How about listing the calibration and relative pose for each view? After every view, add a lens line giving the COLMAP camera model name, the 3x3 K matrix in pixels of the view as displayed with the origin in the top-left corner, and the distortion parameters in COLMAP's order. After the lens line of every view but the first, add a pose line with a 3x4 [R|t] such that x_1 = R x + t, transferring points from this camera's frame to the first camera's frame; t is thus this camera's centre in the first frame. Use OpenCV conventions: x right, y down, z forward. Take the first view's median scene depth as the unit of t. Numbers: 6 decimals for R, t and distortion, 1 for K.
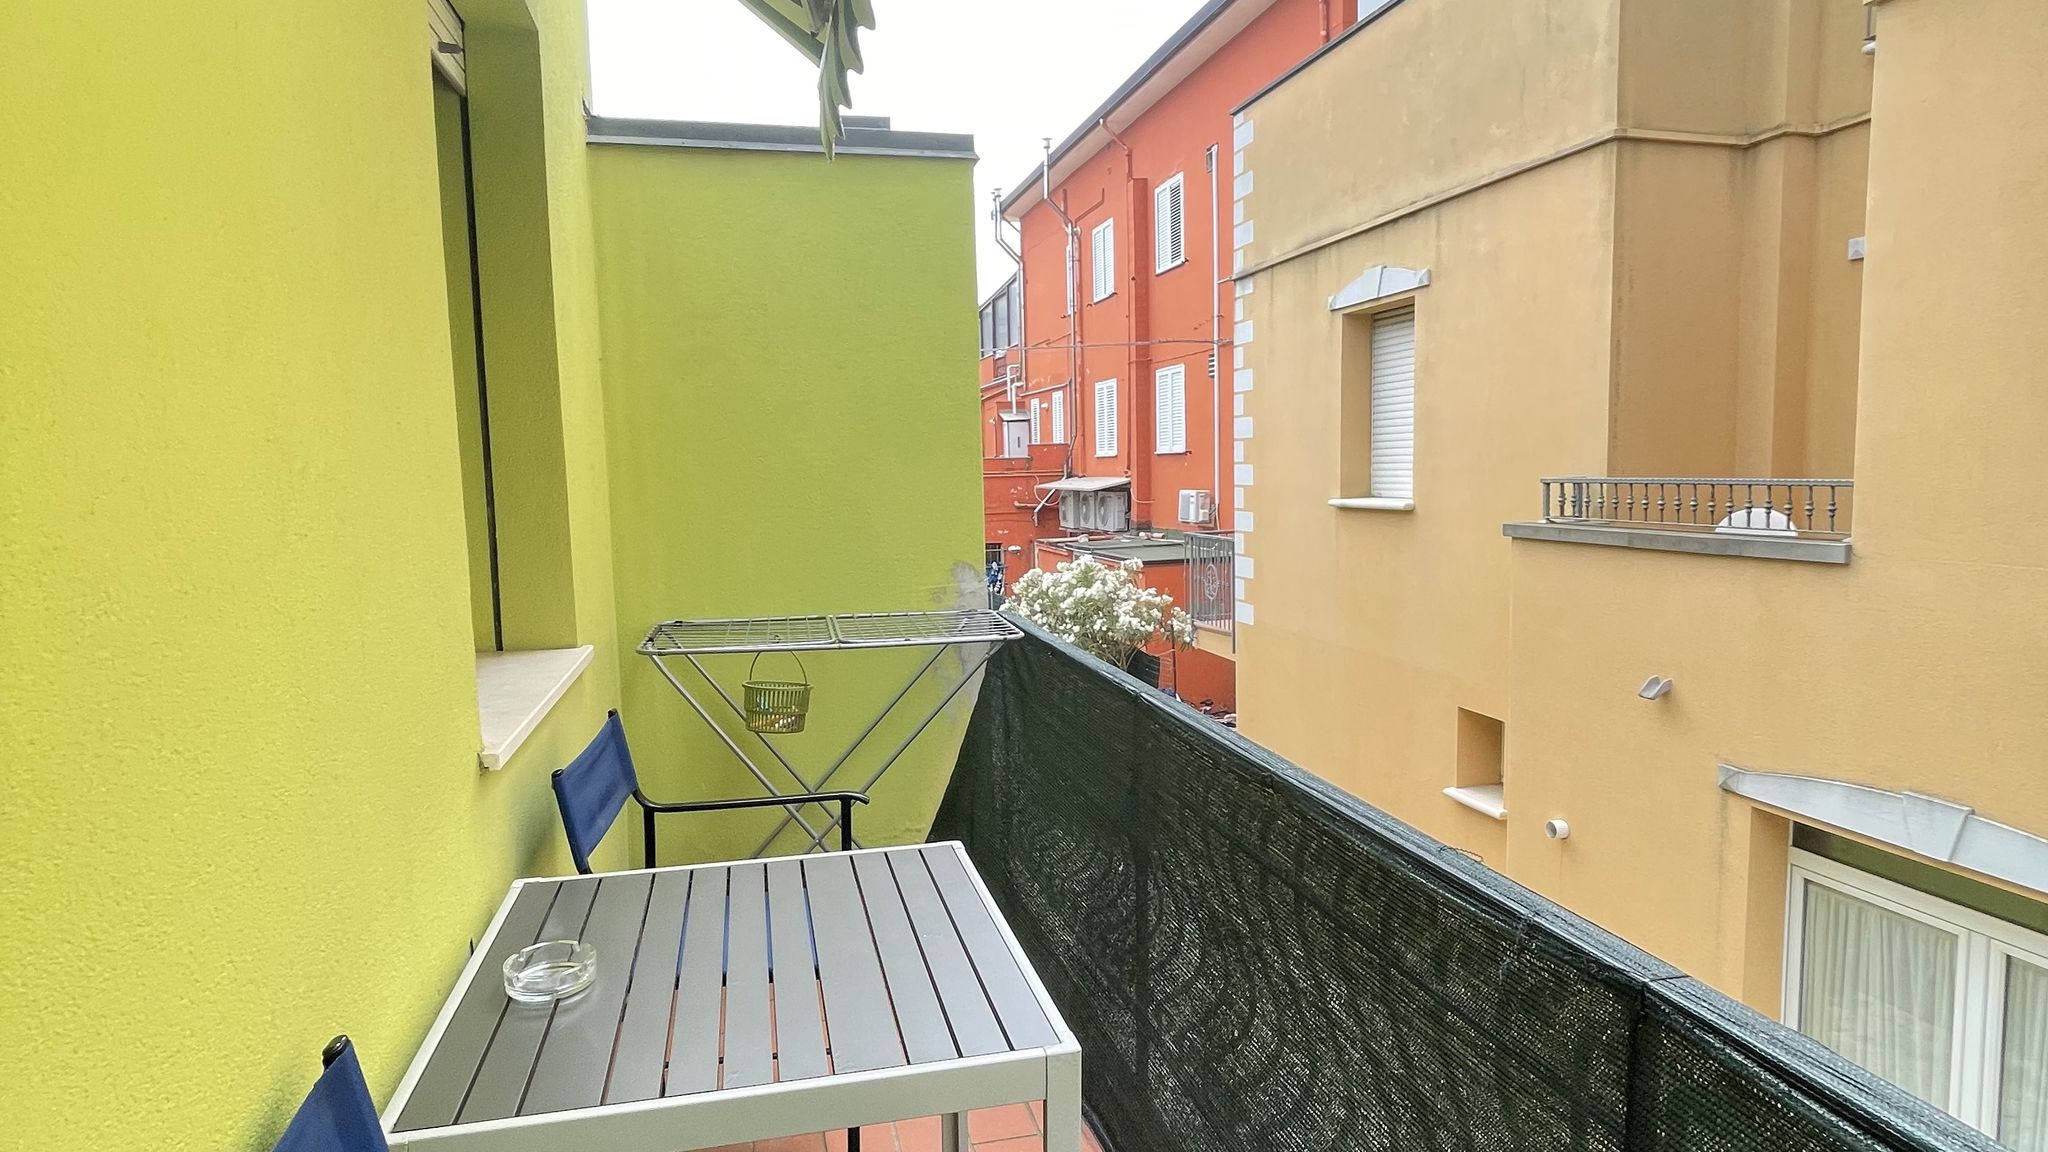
lens RADIAL K [[1098.3, 0, 1015.0], [0, 1098.3, 561.6], [0, 0, 1]] dist [0.003256, 0.000080]
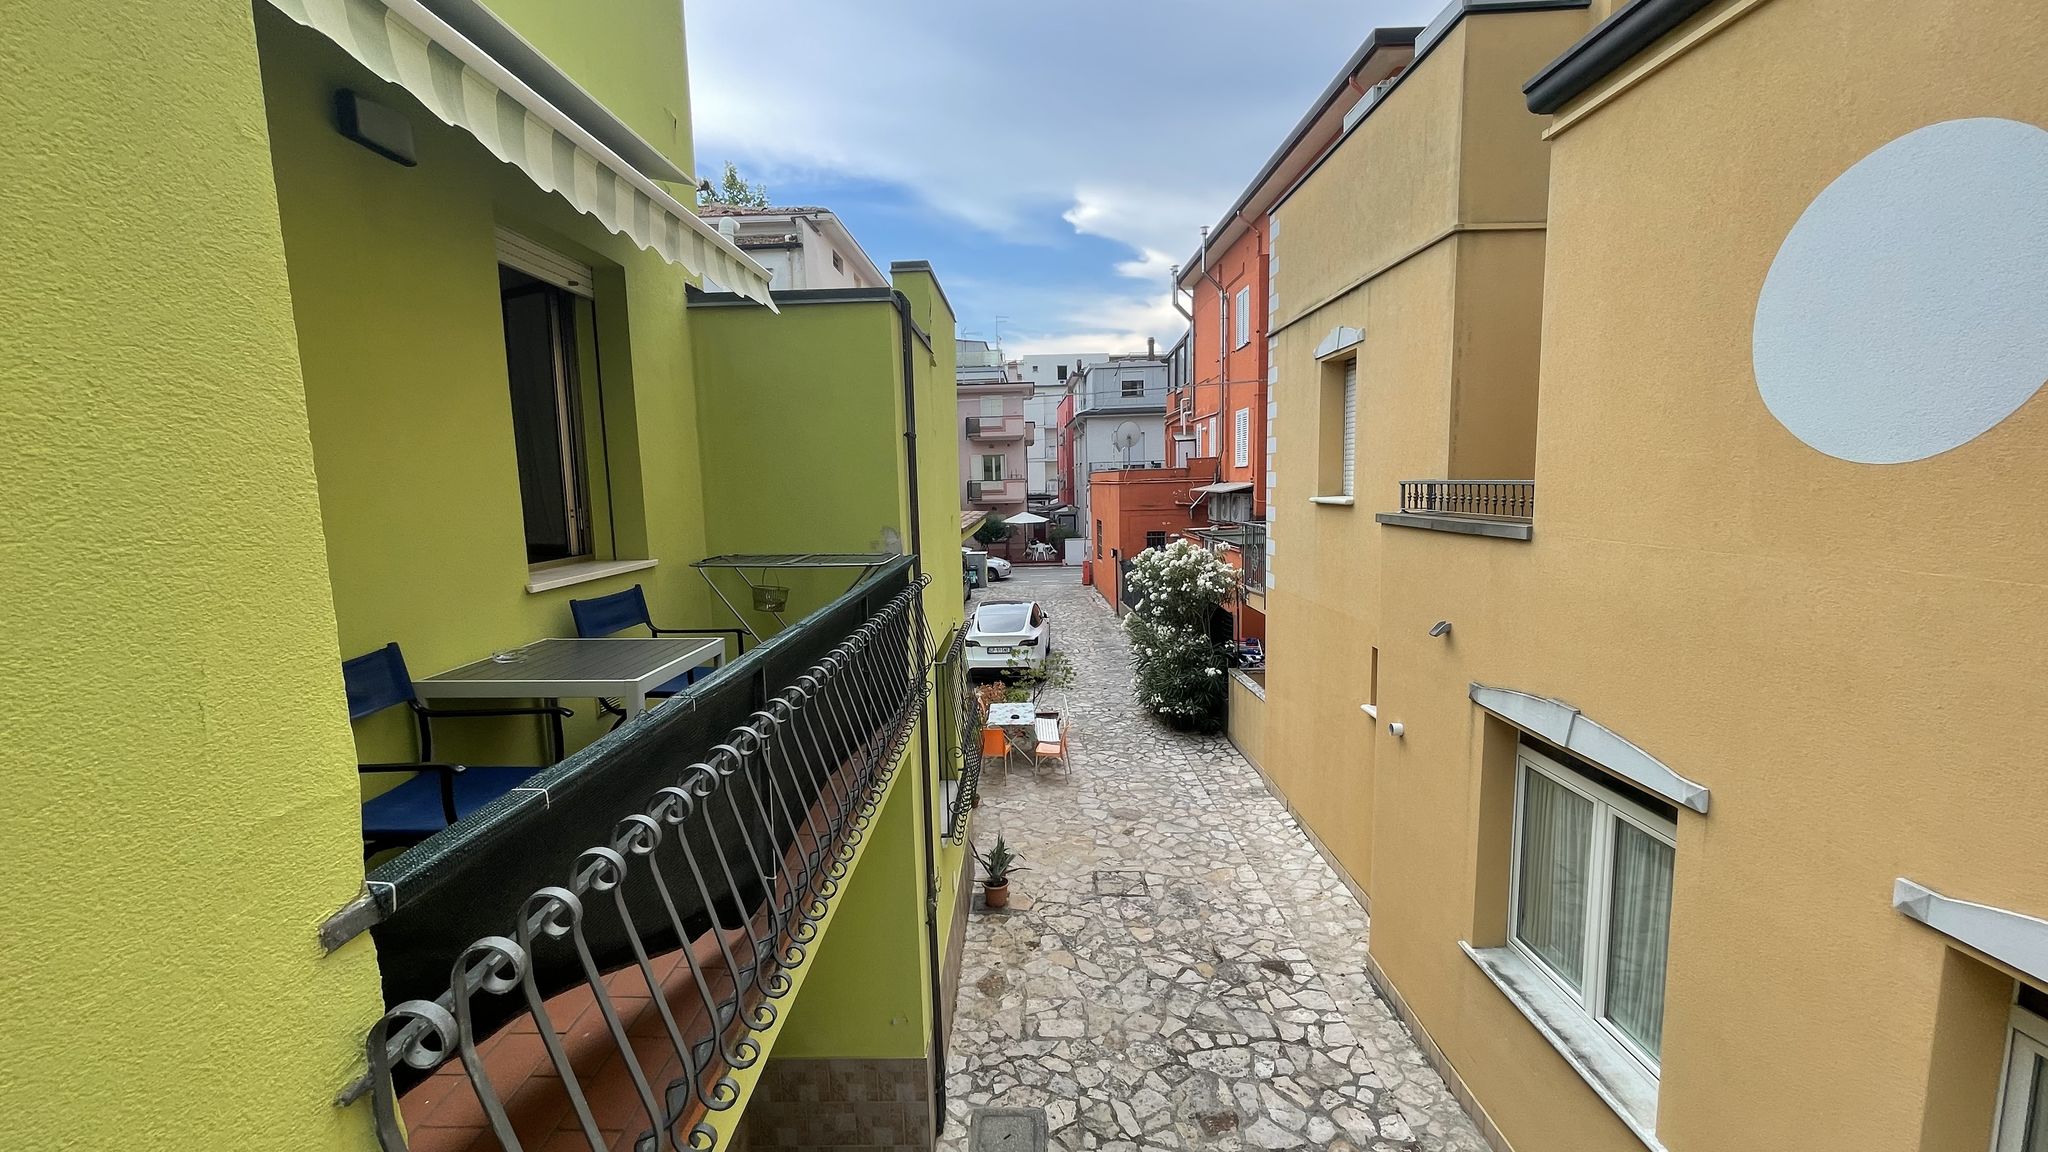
lens RADIAL K [[826.4, 0, 1023.1], [0, 826.4, 584.8], [0, 0, 1]] dist [-0.000822, 0.000041]
pose [[0.967262, 0.029957, -0.252004, 0.138383], [-0.018445, 0.998681, 0.047920, 0.007173], [0.253107, -0.041703, 0.966539, -0.069997]]
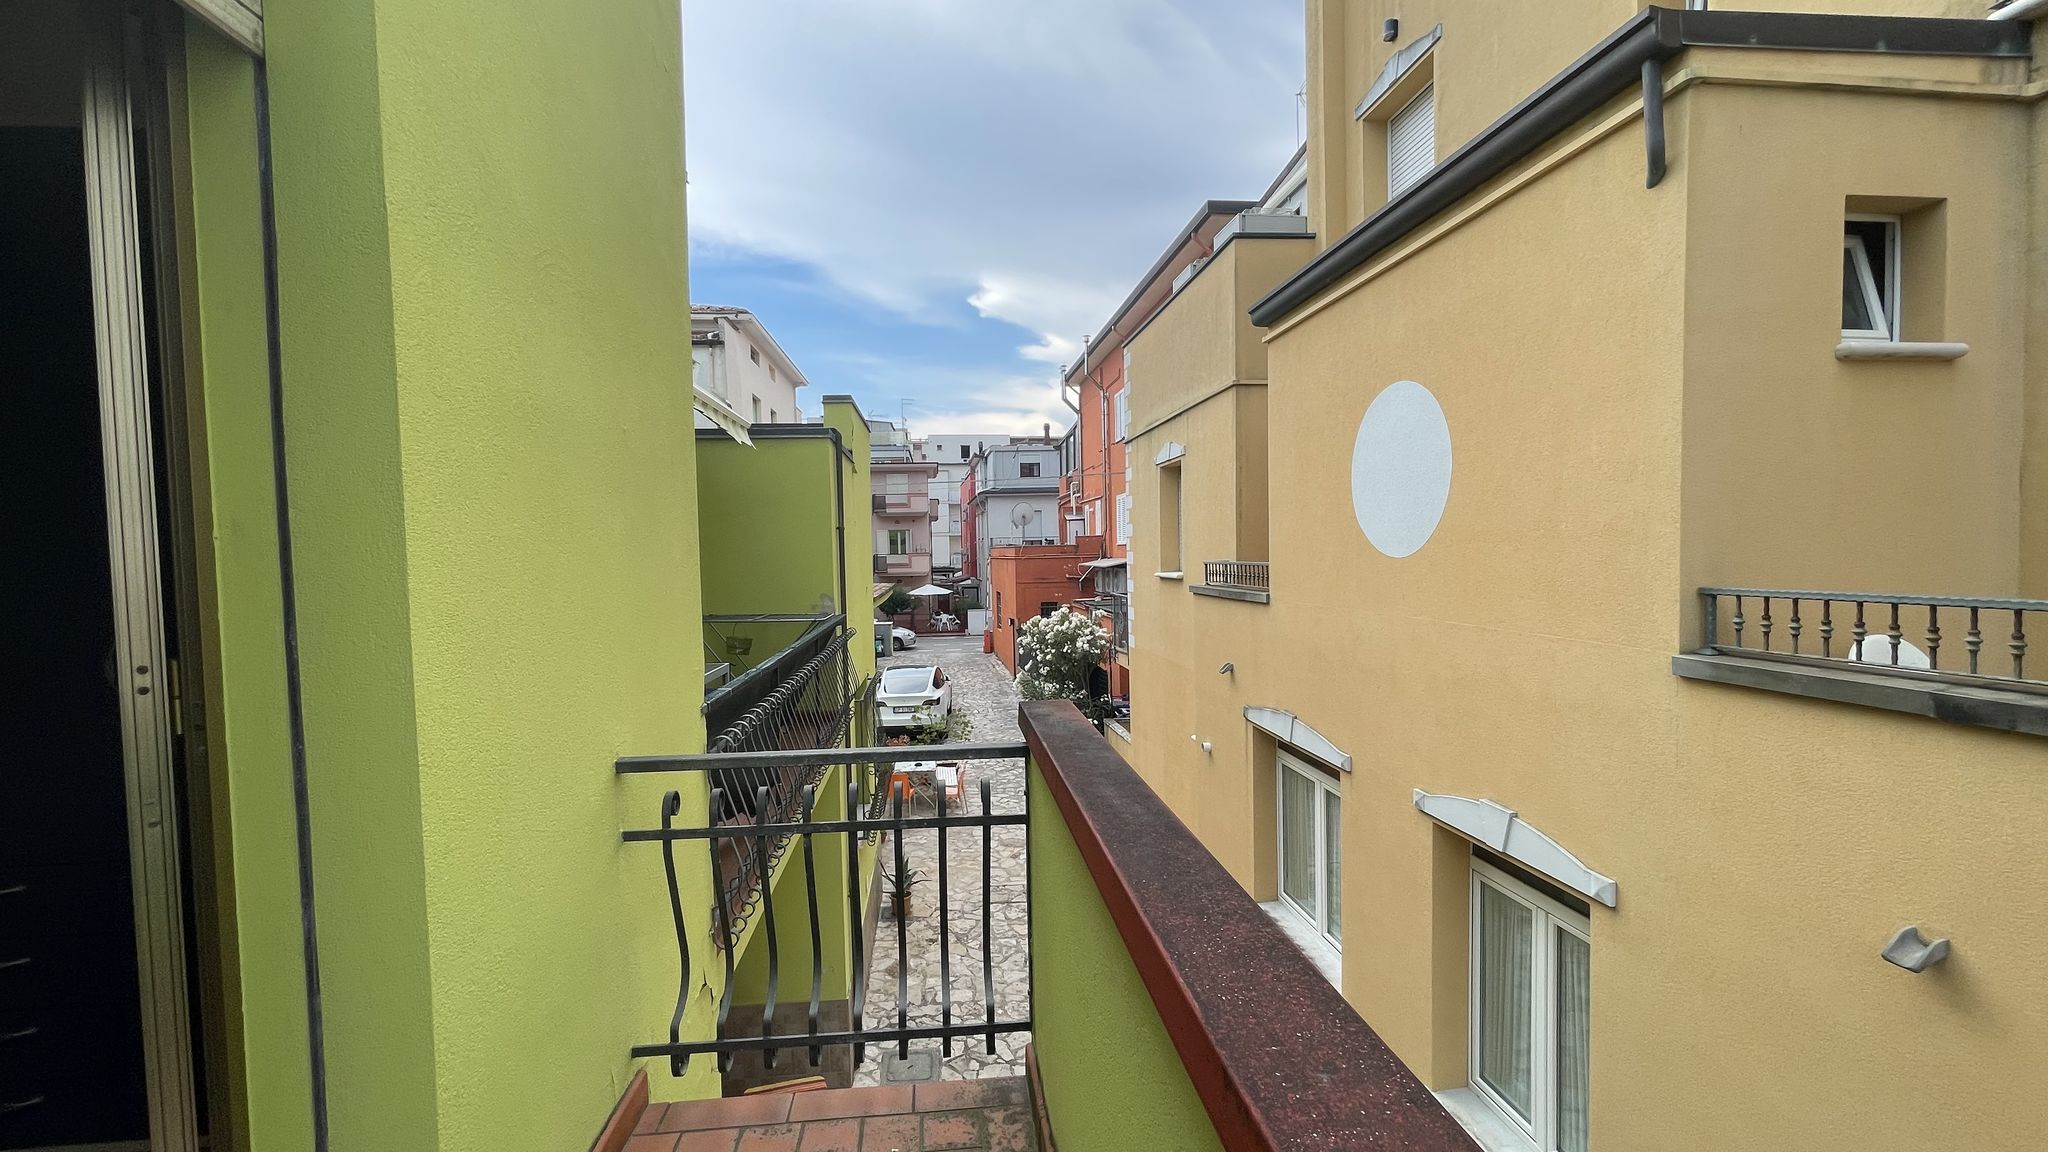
lens RADIAL K [[826.4, 0, 1022.3], [0, 826.4, 588.6], [0, 0, 1]] dist [-0.000822, 0.000041]
pose [[0.989704, 0.008810, -0.142857, 0.181576], [-0.014235, 0.999214, -0.036995, 0.013769], [0.142419, 0.038648, 0.989052, -0.218393]]
